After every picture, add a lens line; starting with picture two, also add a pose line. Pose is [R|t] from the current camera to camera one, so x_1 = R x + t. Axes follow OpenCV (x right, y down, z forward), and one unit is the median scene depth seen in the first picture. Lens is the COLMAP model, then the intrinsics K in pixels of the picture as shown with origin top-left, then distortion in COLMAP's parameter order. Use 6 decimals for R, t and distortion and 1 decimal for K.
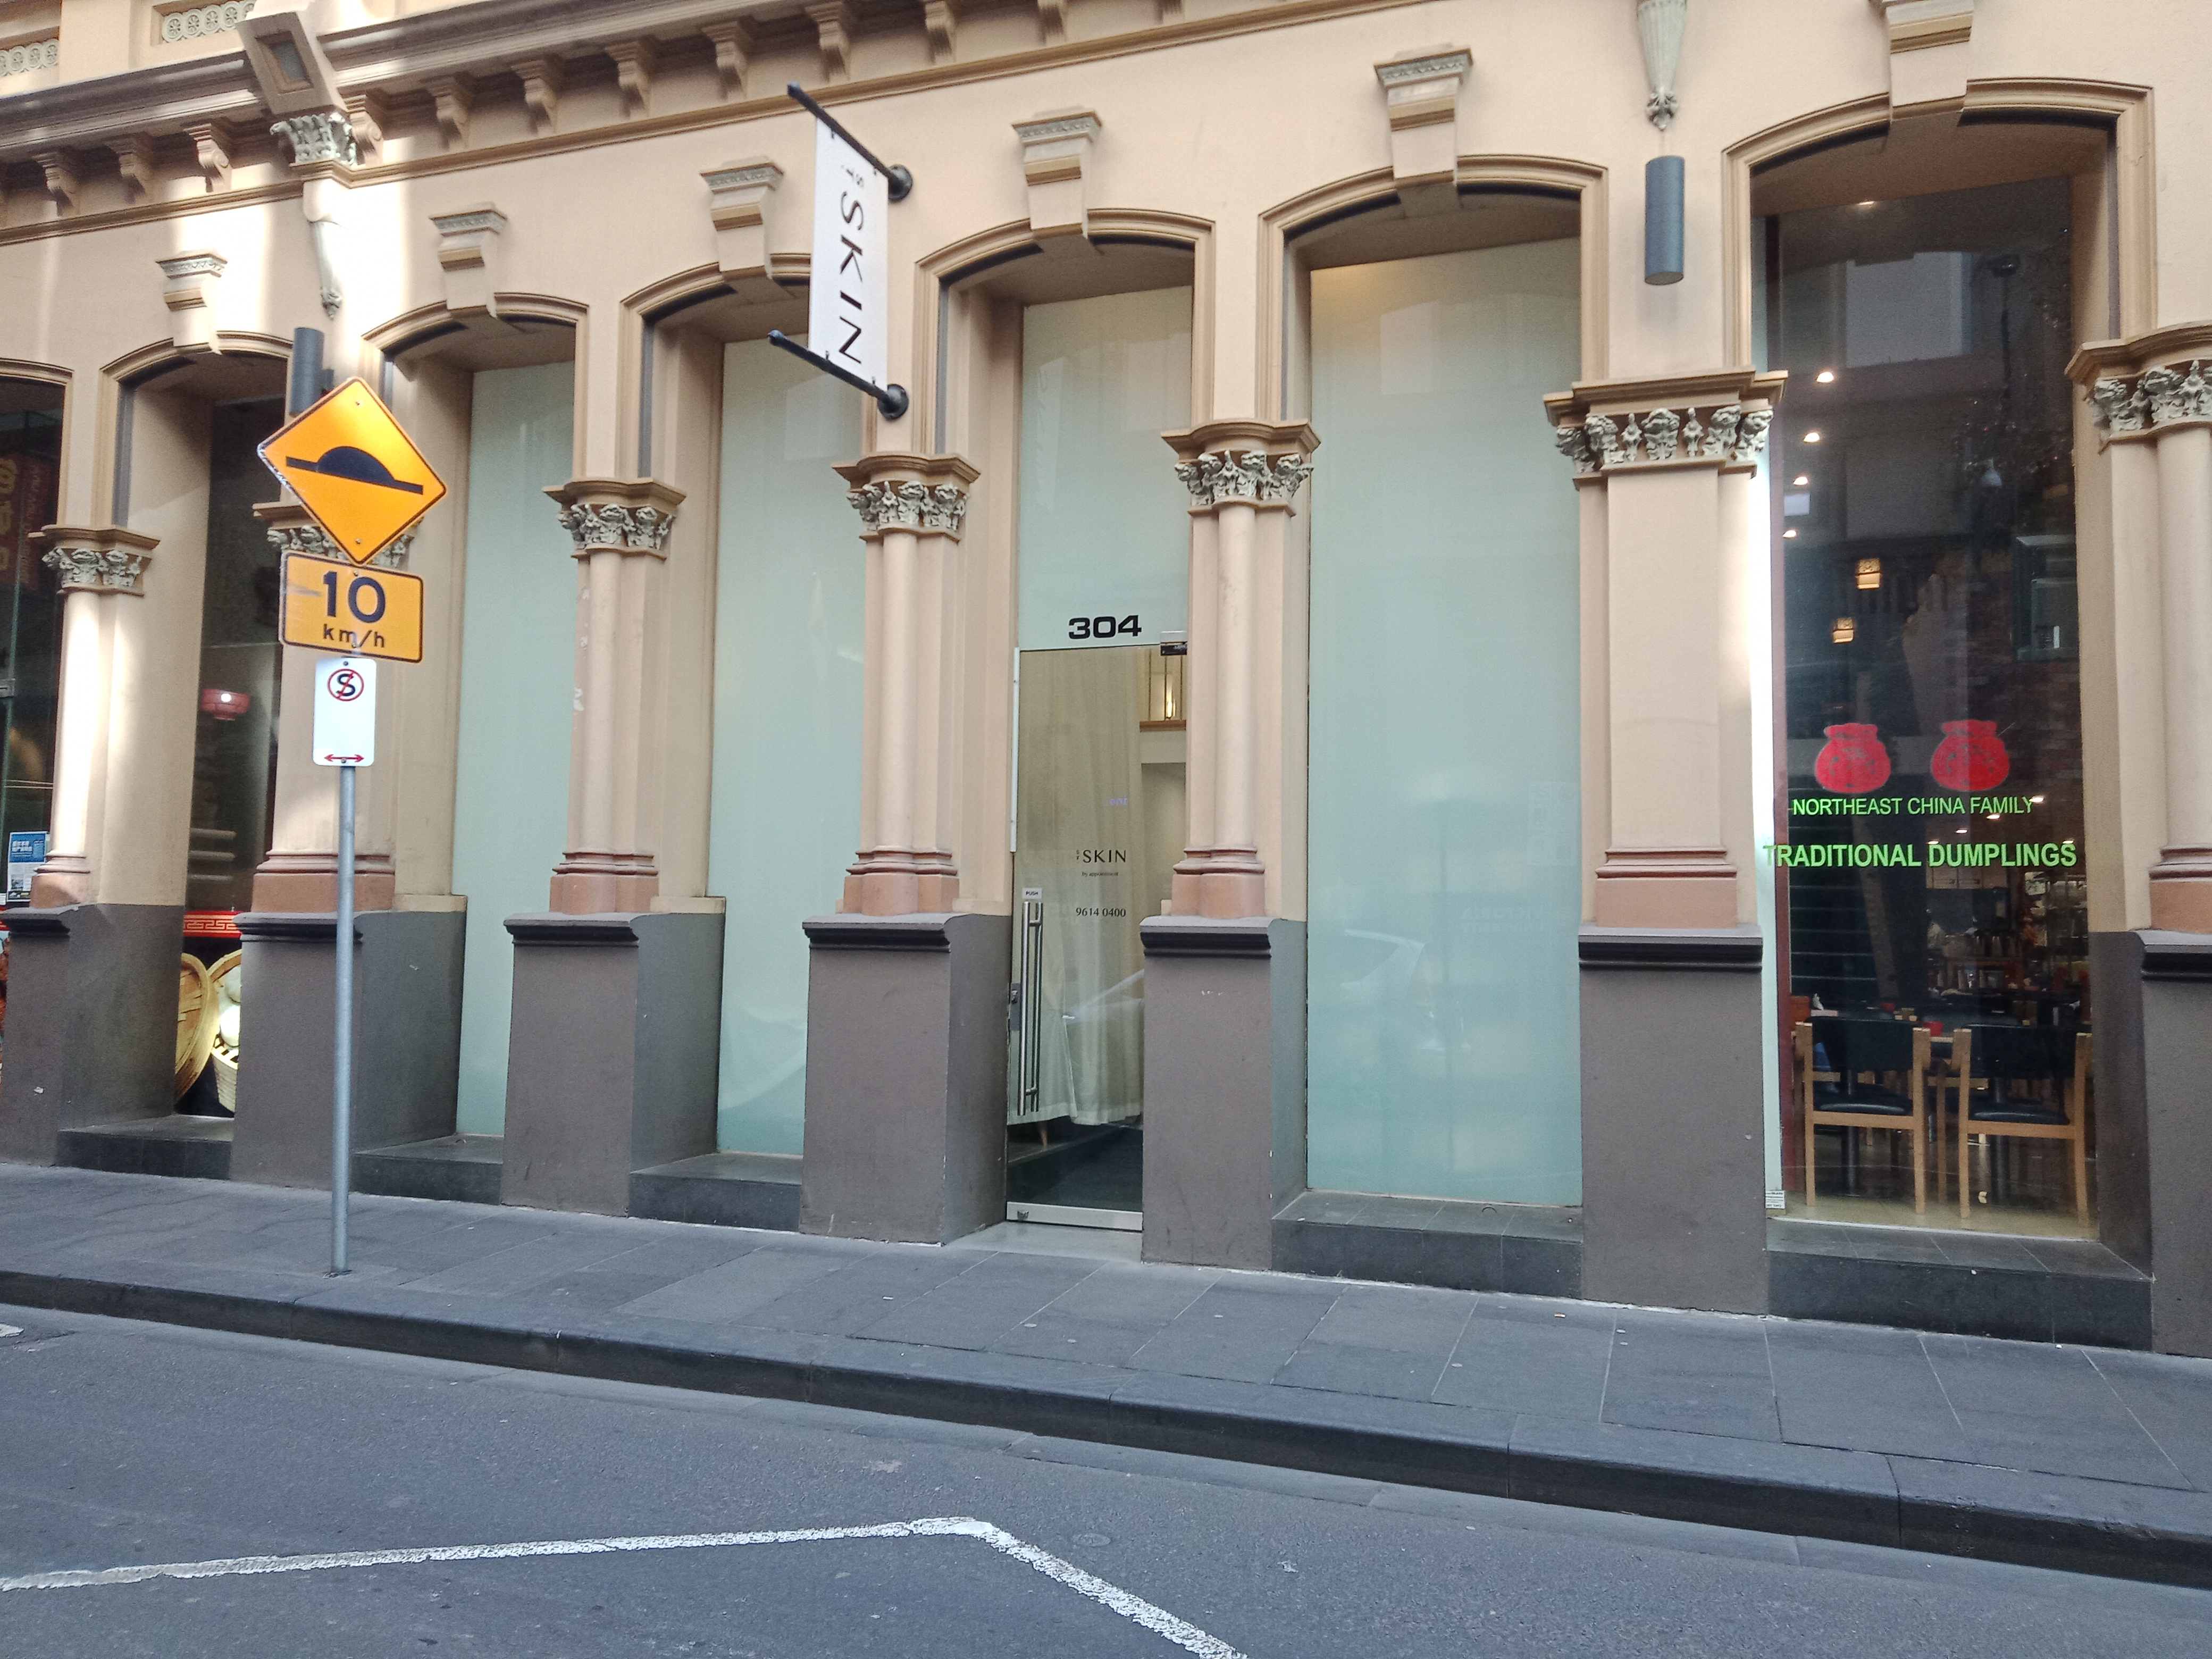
lens RADIAL K [[1623.8, 0, 1105.0], [0, 1623.8, 823.2], [0, 0, 1]] dist [0.022190, -0.001483]
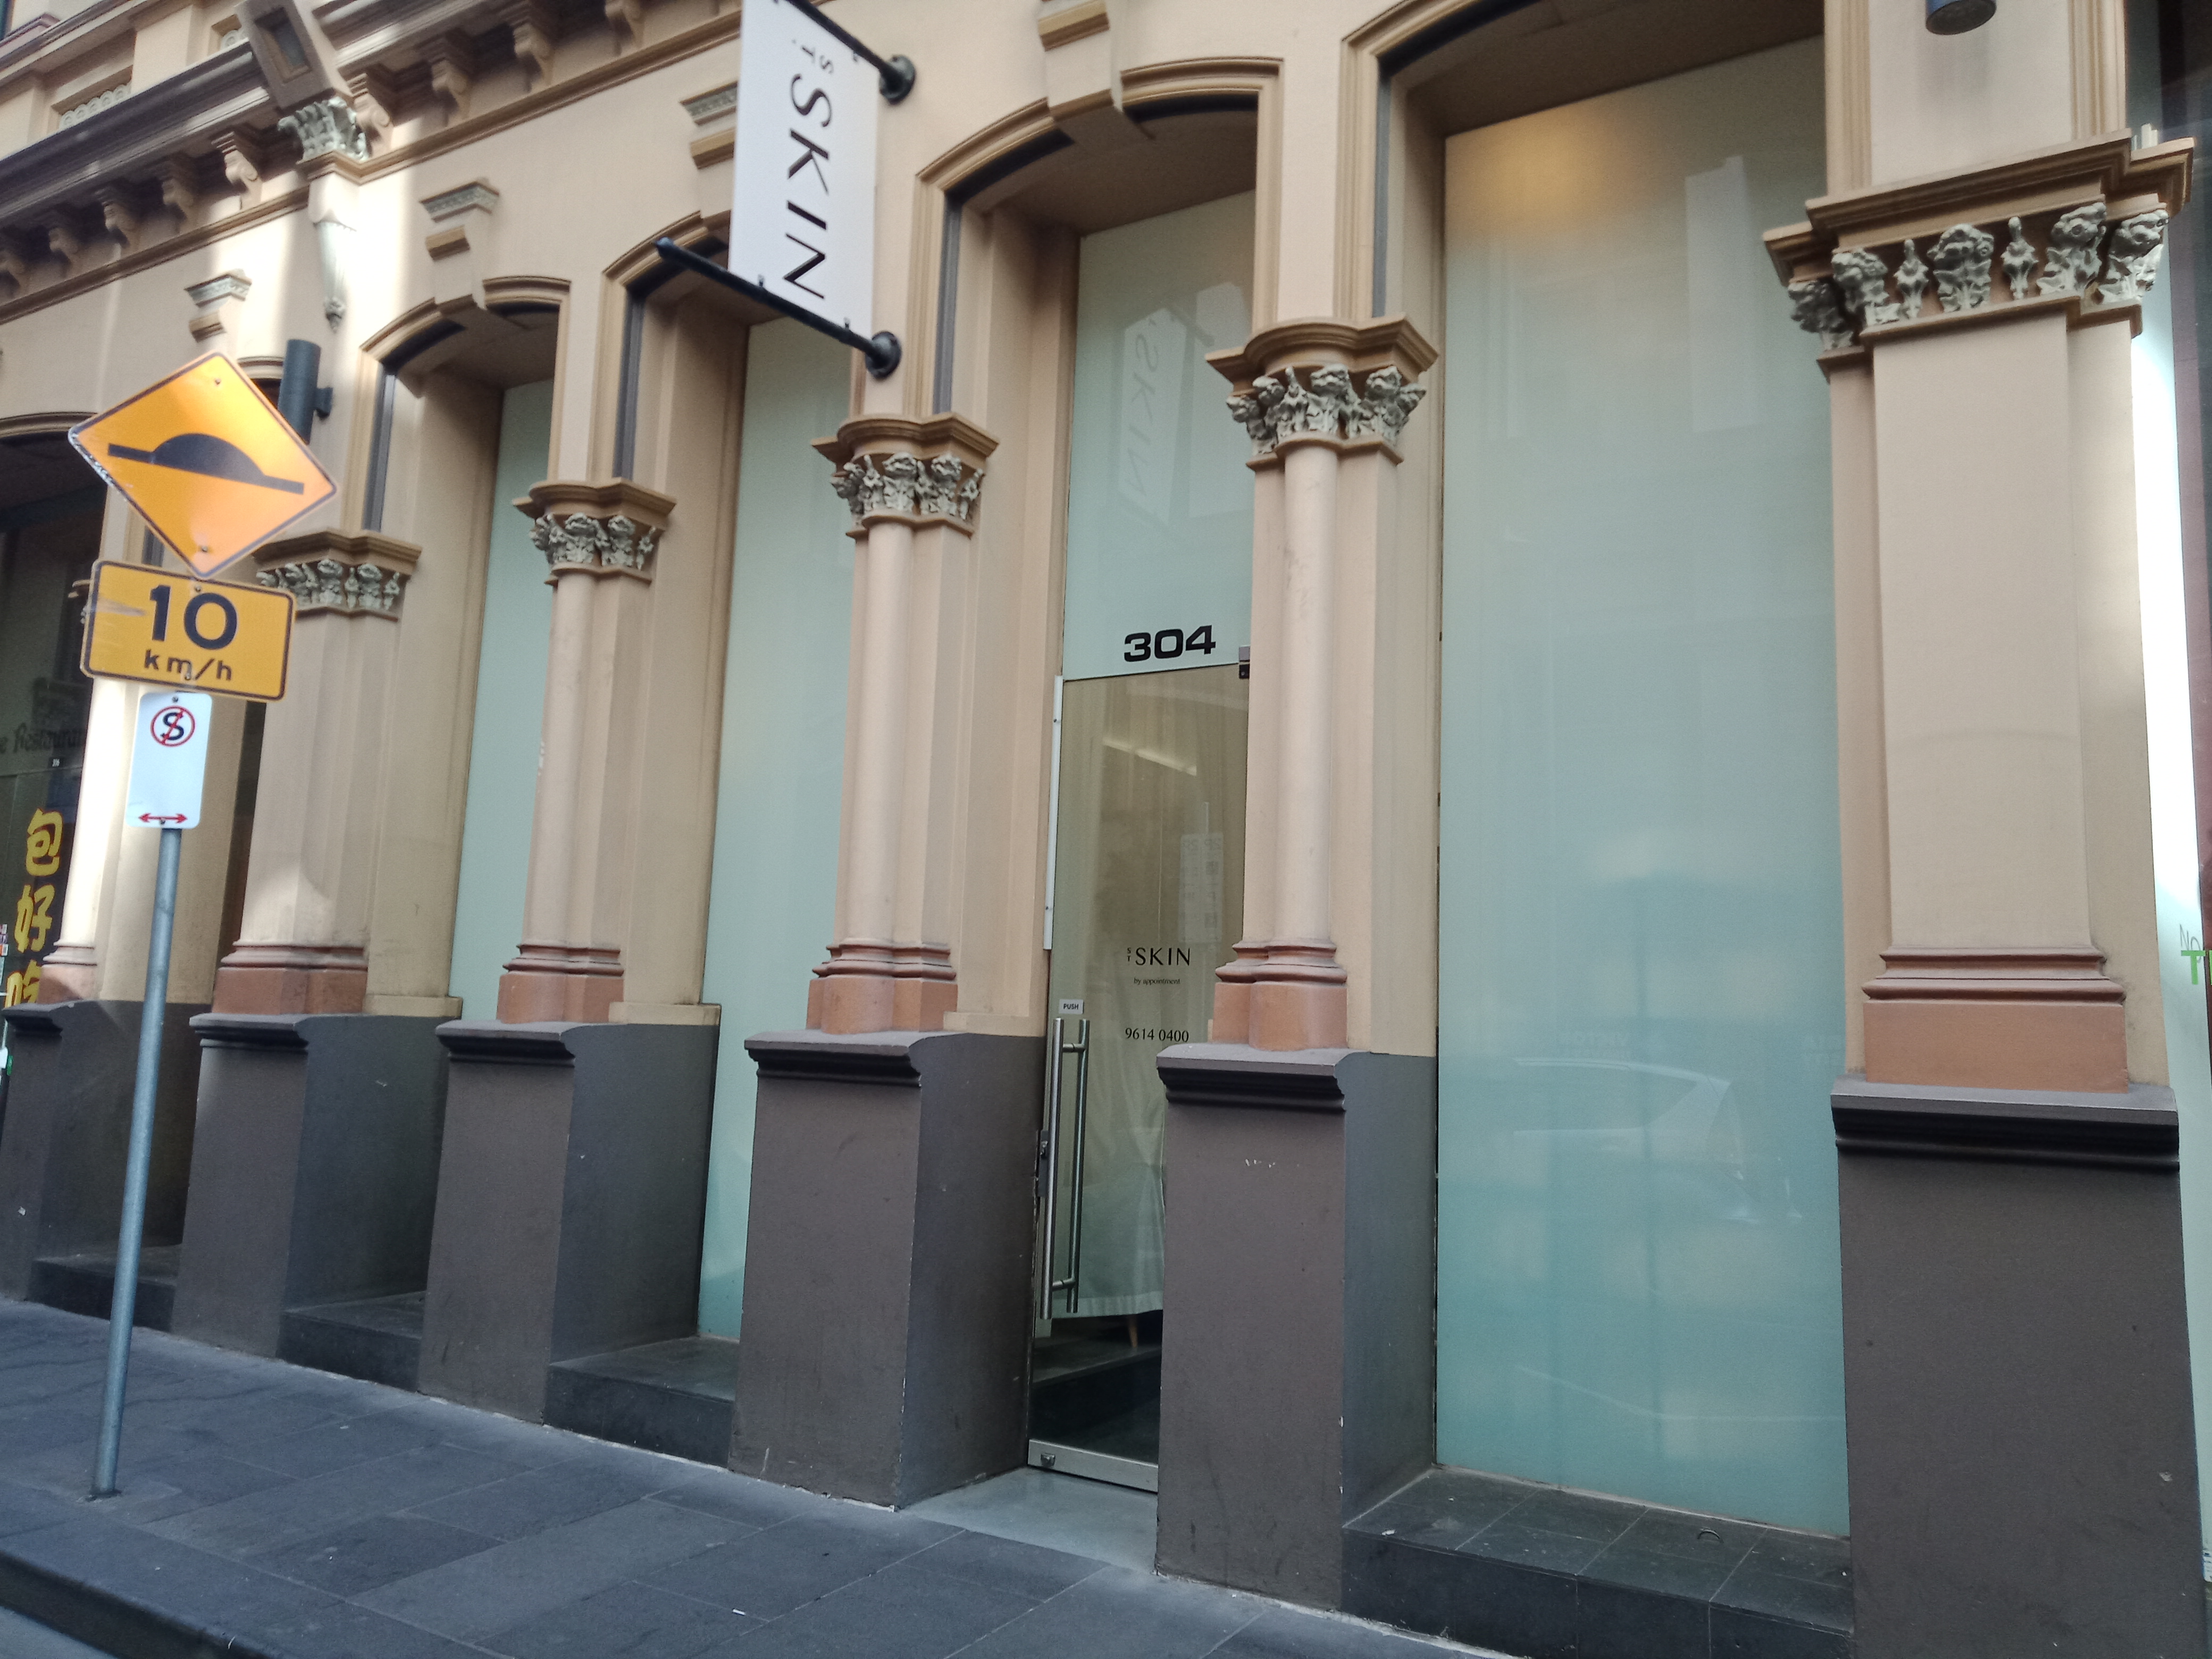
lens RADIAL K [[1623.8, 0, 1107.7], [0, 1623.8, 815.8], [0, 0, 1]] dist [0.022190, -0.001483]
pose [[0.977020, -0.006158, -0.213060, 0.133695], [-0.009702, 0.997261, -0.073317, 0.011266], [0.212928, 0.073699, 0.974284, 0.297205]]
